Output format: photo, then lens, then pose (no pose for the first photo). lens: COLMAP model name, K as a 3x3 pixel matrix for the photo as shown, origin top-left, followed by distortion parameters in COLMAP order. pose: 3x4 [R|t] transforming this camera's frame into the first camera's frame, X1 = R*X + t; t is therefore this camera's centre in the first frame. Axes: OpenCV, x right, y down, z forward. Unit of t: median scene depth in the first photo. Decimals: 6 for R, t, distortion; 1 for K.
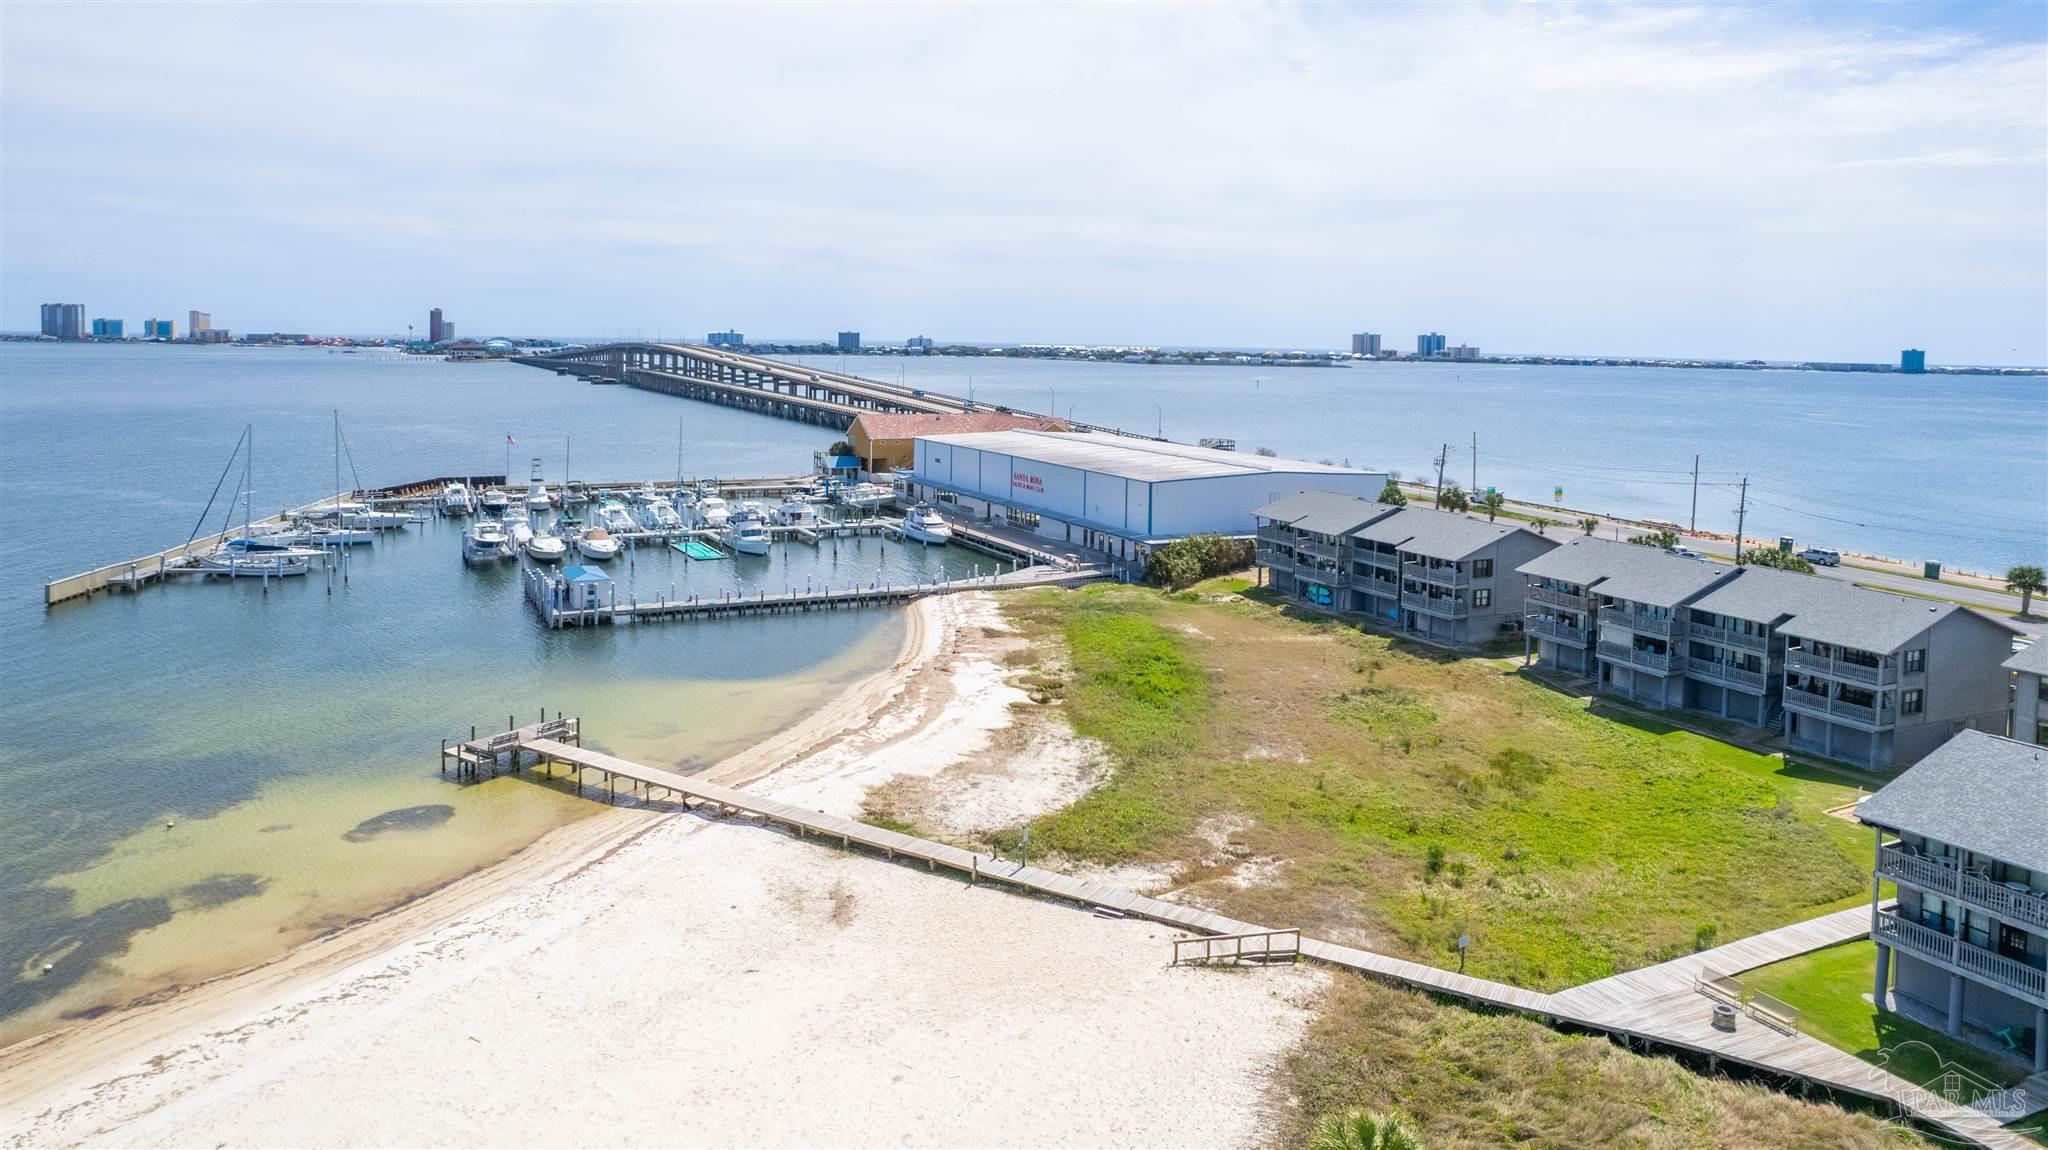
lens RADIAL K [[1373.5, 0, 963.6], [0, 1373.5, 574.2], [0, 0, 1]] dist [-0.008681, 0.000535]
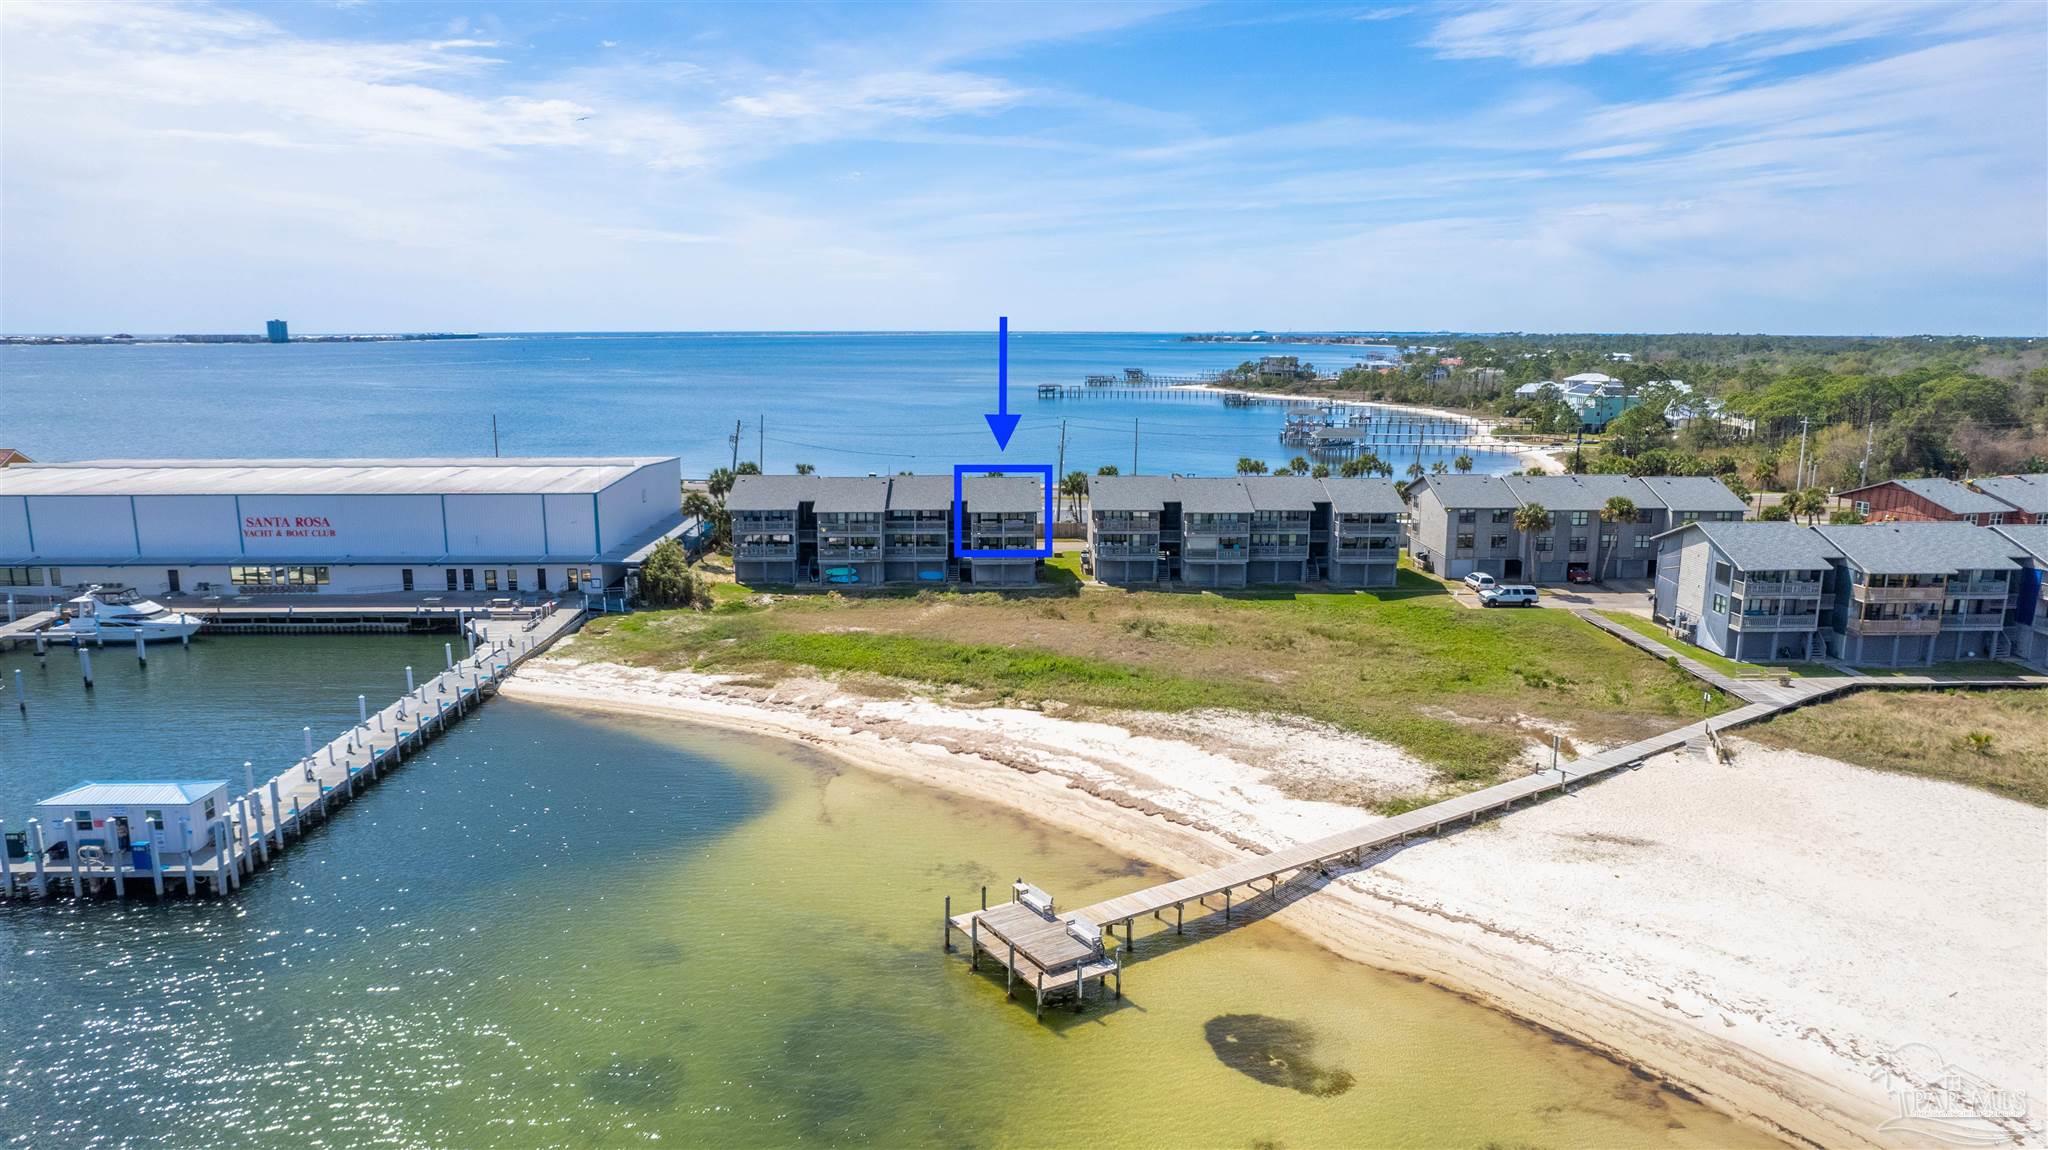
lens RADIAL K [[1351.8, 0, 1095.1], [0, 1351.8, 578.3], [0, 0, 1]] dist [-0.008663, 0.000649]
pose [[0.358816, -0.187055, 0.914473, -0.777333], [0.162419, 0.977281, 0.136173, -0.117730], [-0.919169, 0.099667, 0.381045, 0.616415]]
